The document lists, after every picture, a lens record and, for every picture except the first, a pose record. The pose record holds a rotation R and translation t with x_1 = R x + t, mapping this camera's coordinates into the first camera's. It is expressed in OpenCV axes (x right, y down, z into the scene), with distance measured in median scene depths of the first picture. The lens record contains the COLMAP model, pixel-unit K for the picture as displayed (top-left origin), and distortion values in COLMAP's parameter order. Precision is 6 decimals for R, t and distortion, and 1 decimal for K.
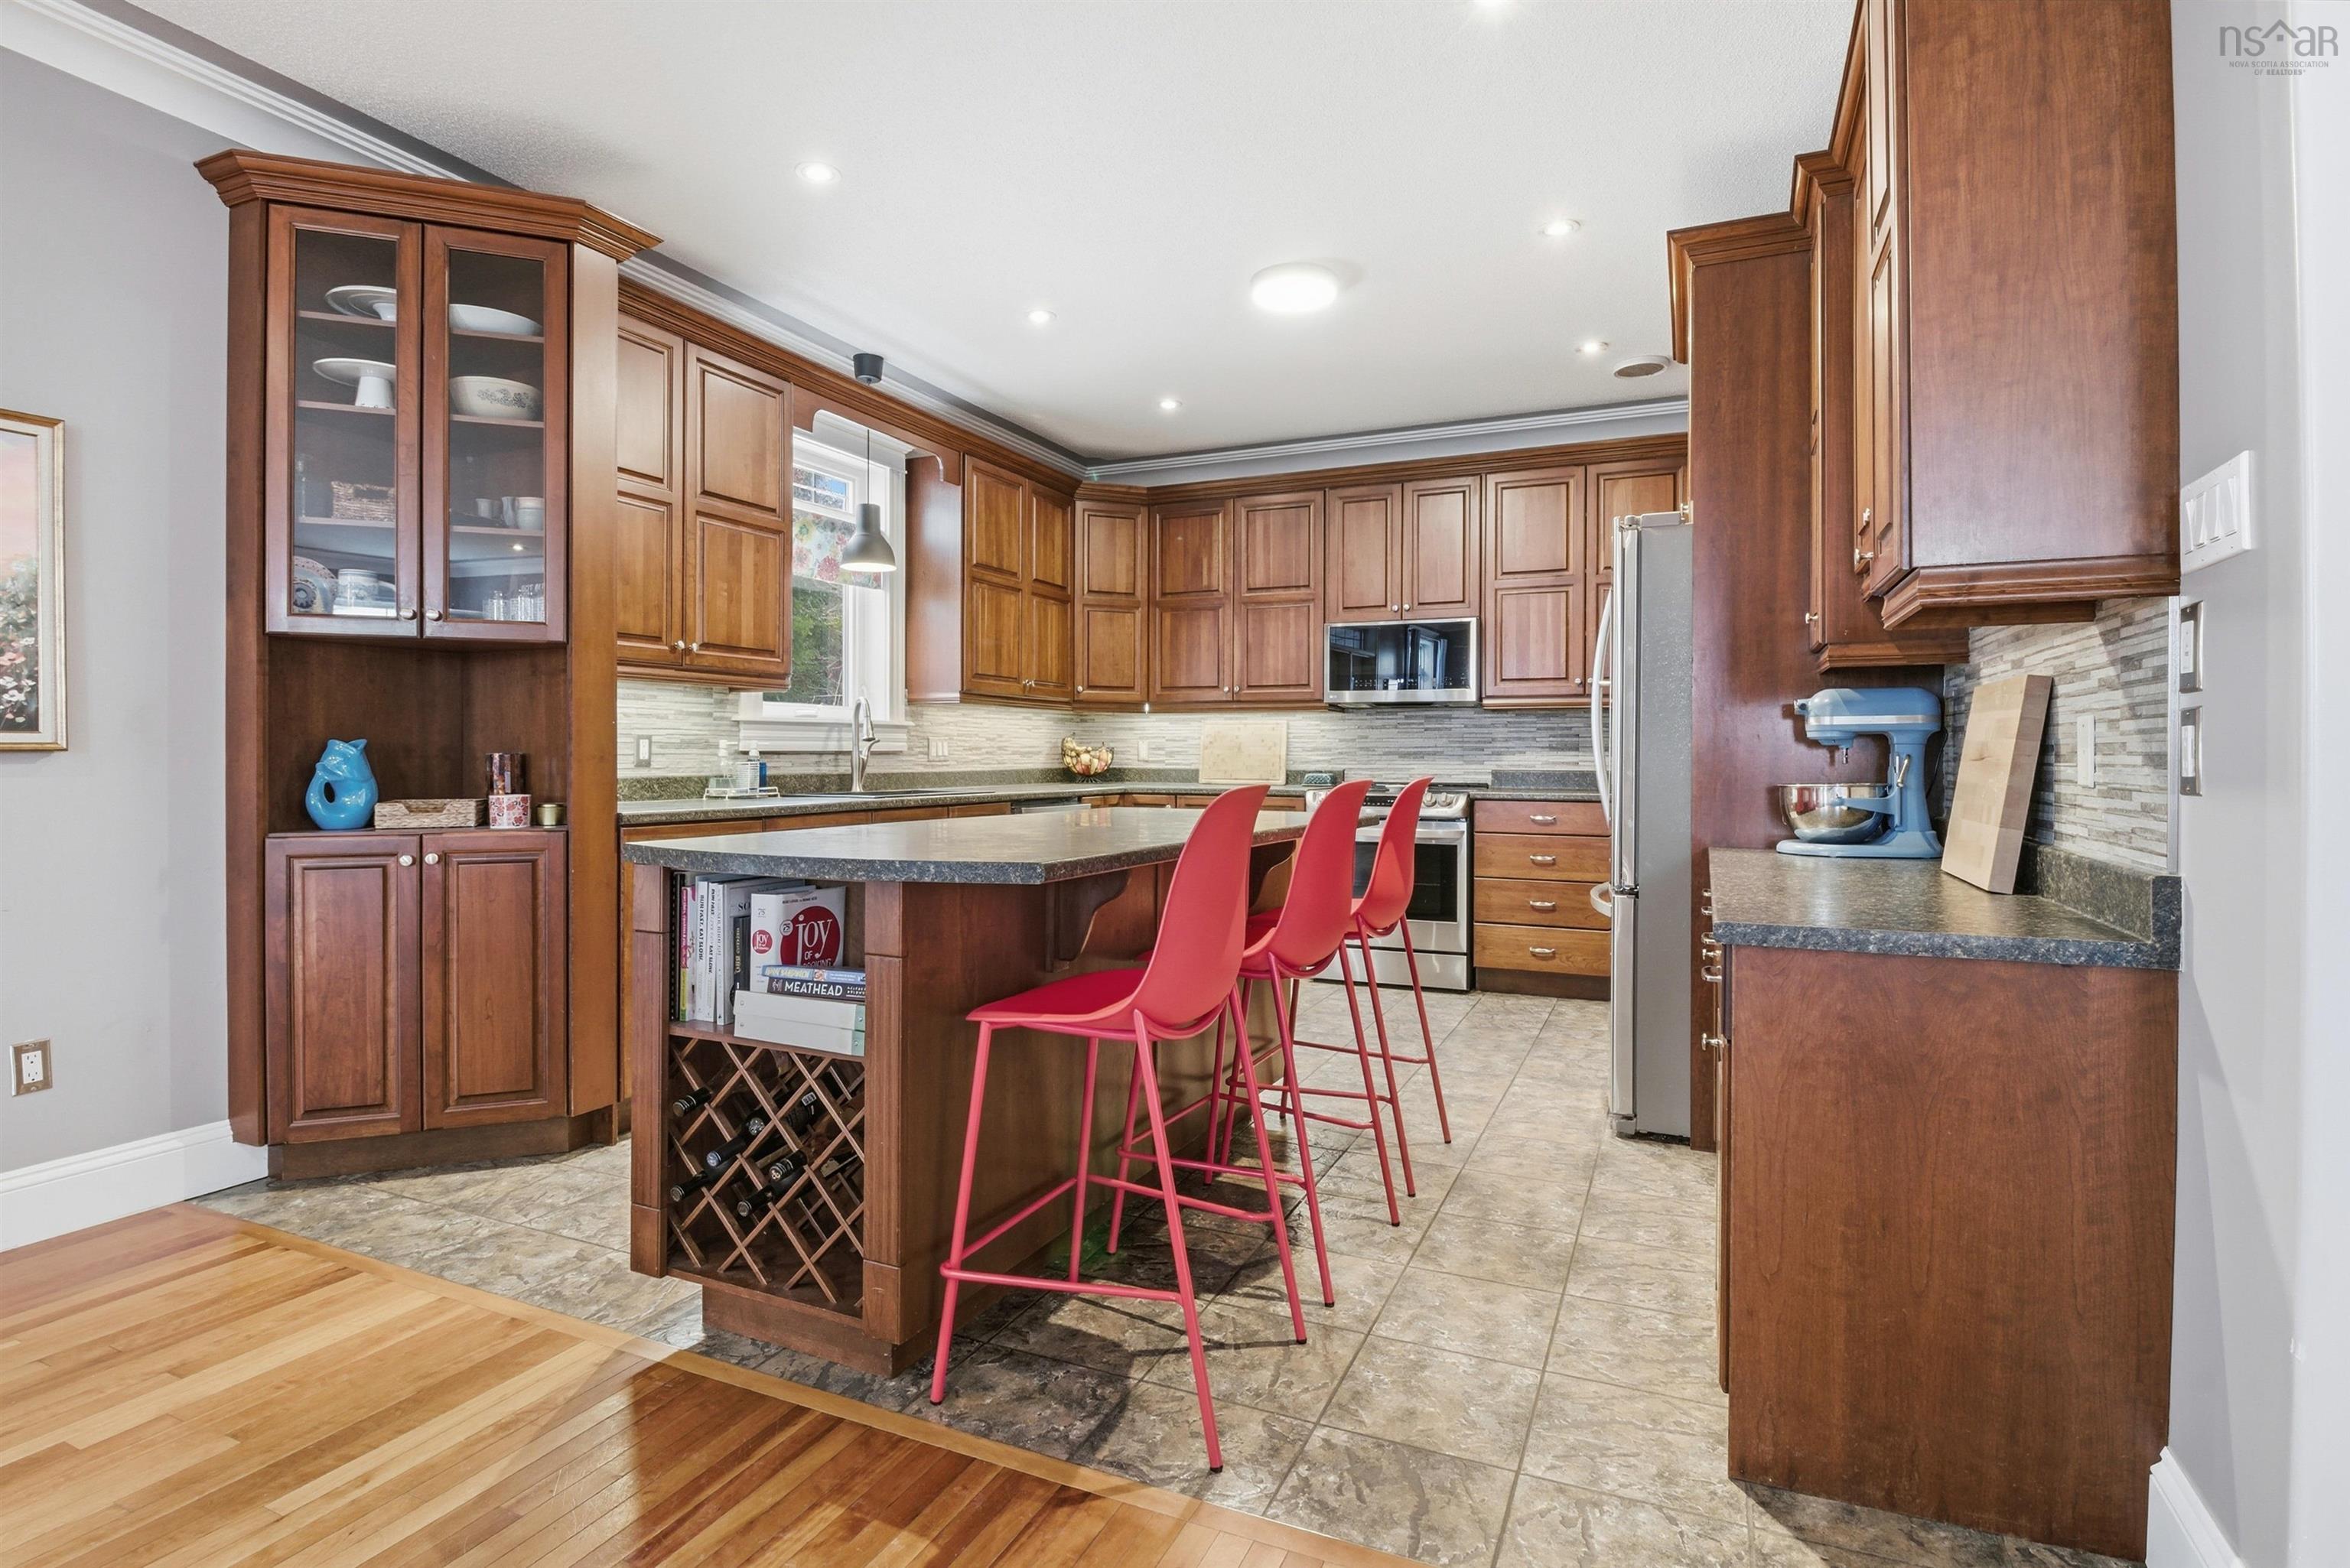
lens RADIAL K [[1151.3, 0, 1183.8], [0, 1151.3, 757.6], [0, 0, 1]] dist [0.002394, -0.012150]
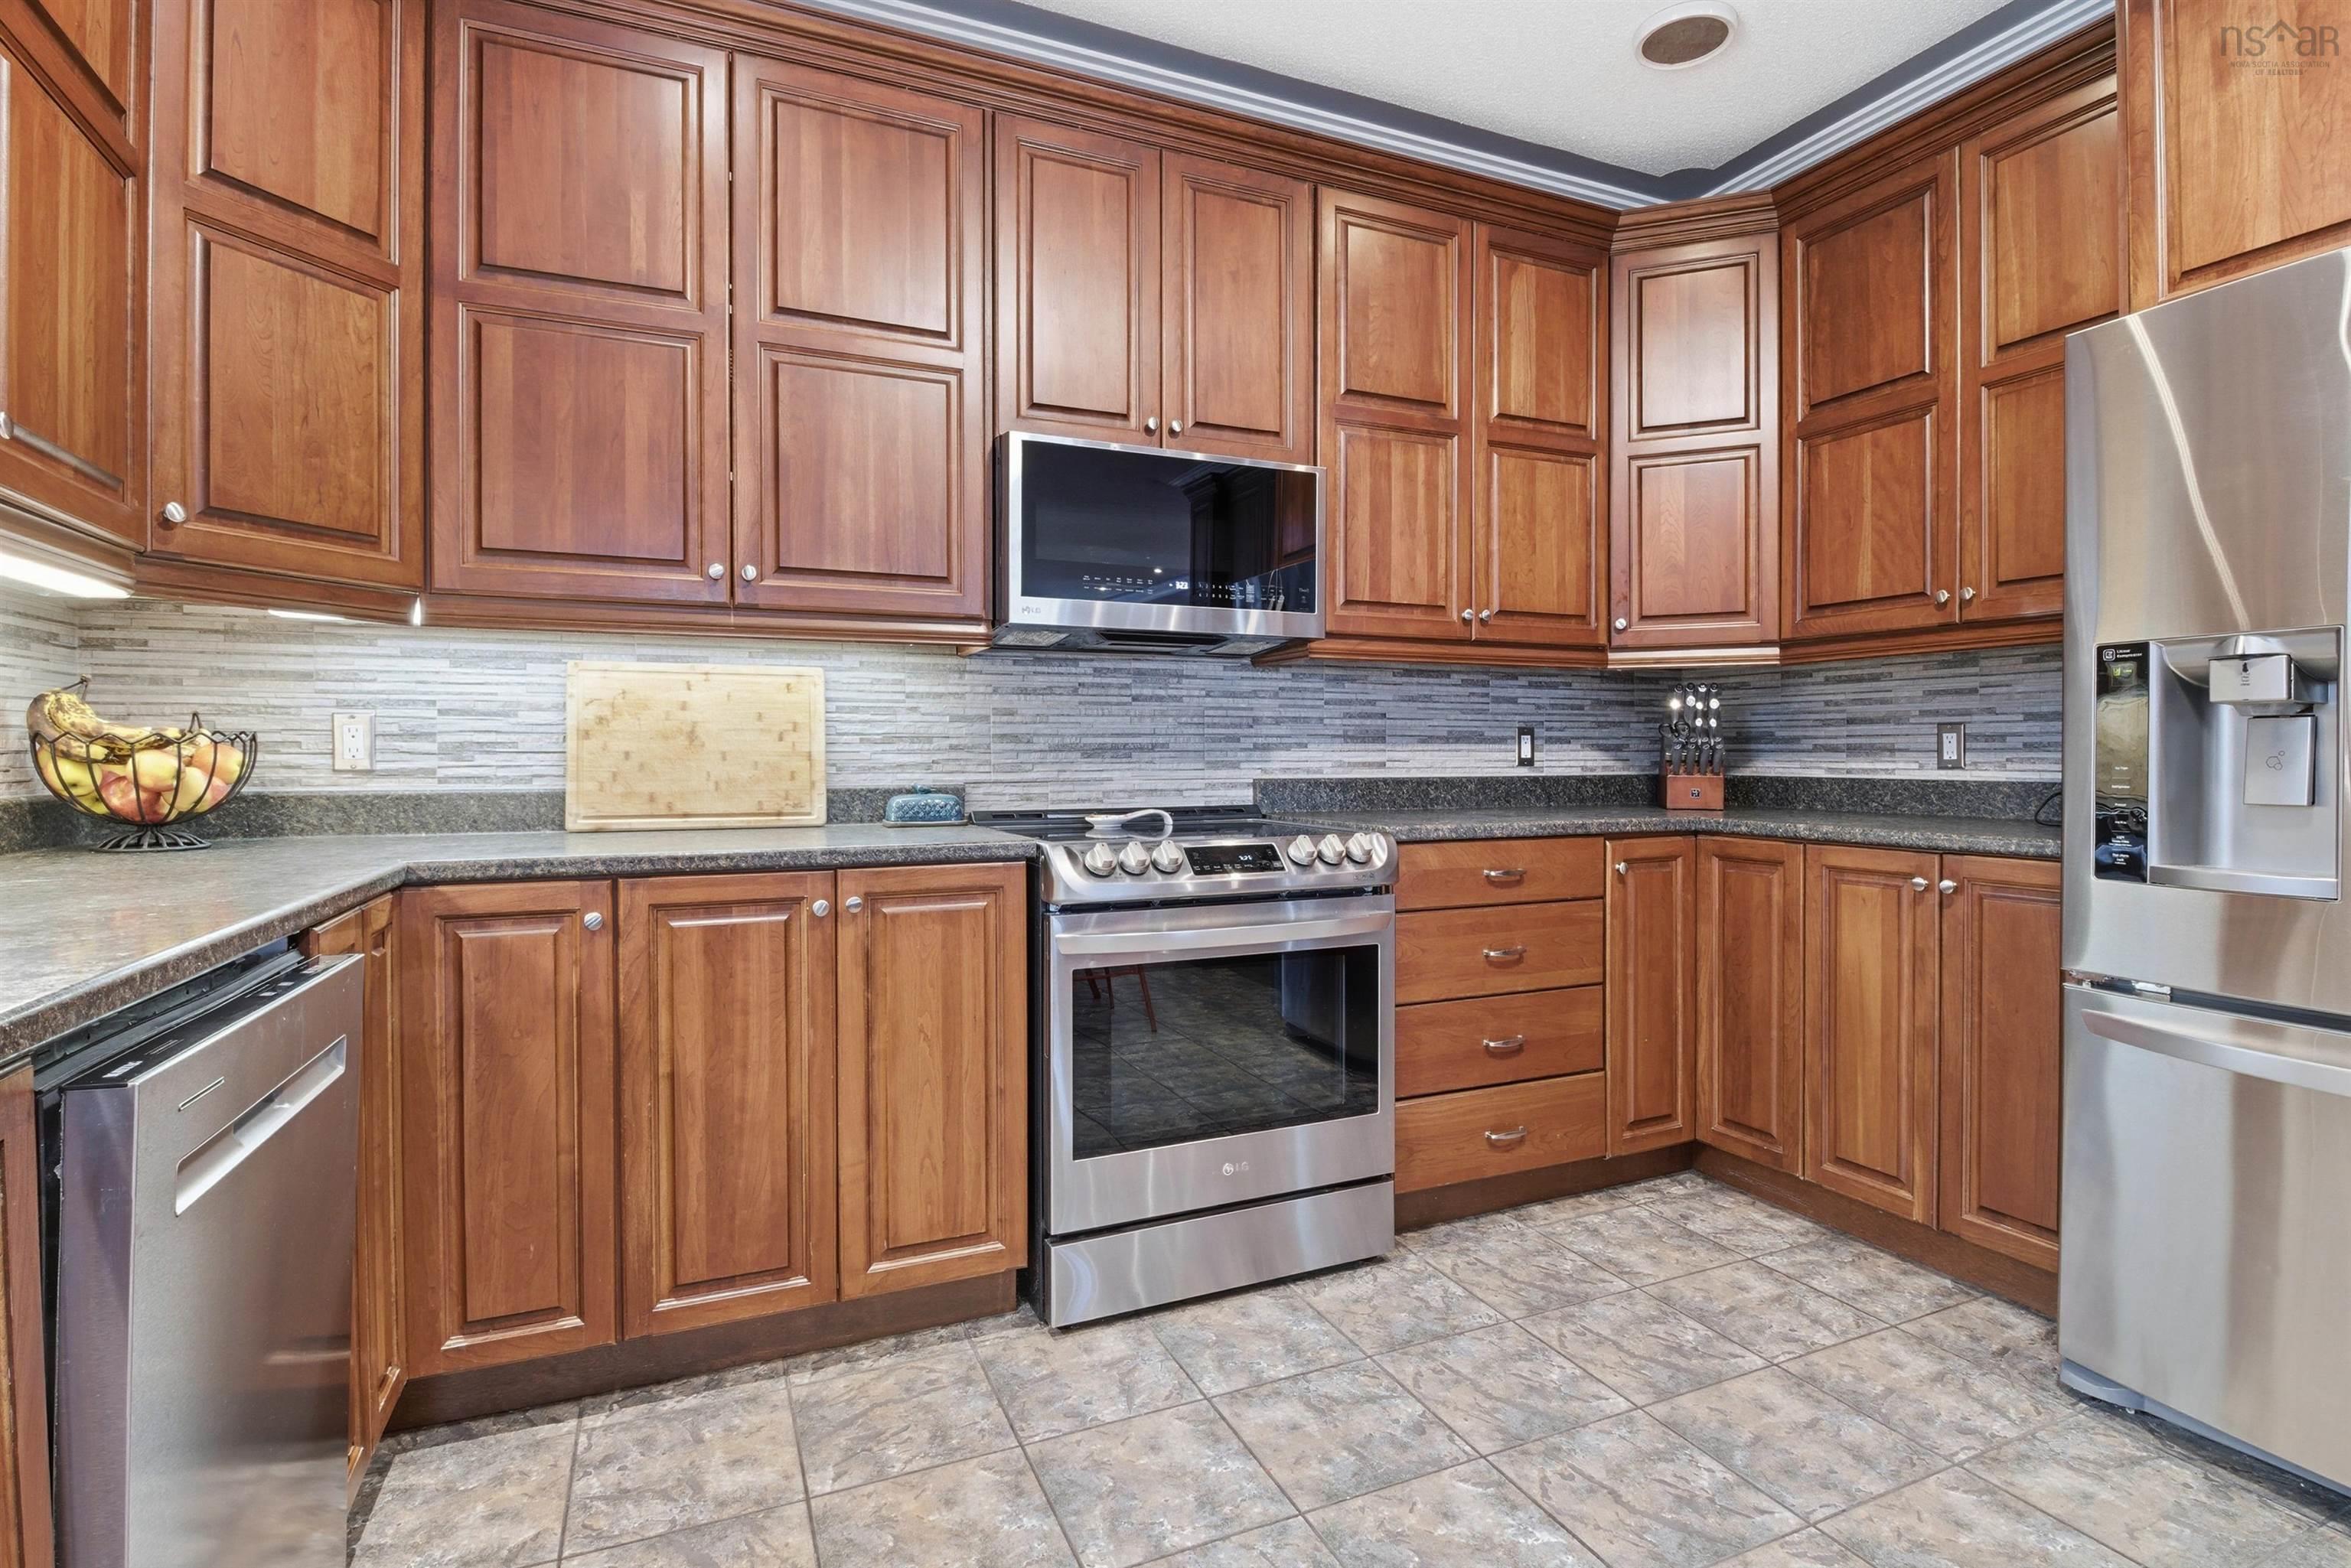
lens RADIAL K [[1151.9, 0, 1198.8], [0, 1151.9, 765.7], [0, 0, 1]] dist [0.002394, -0.012150]
pose [[0.669474, -0.012574, 0.742729, -0.262378], [0.007894, 0.999921, 0.009813, -0.001116], [-0.742794, -0.000707, 0.669520, 1.294557]]
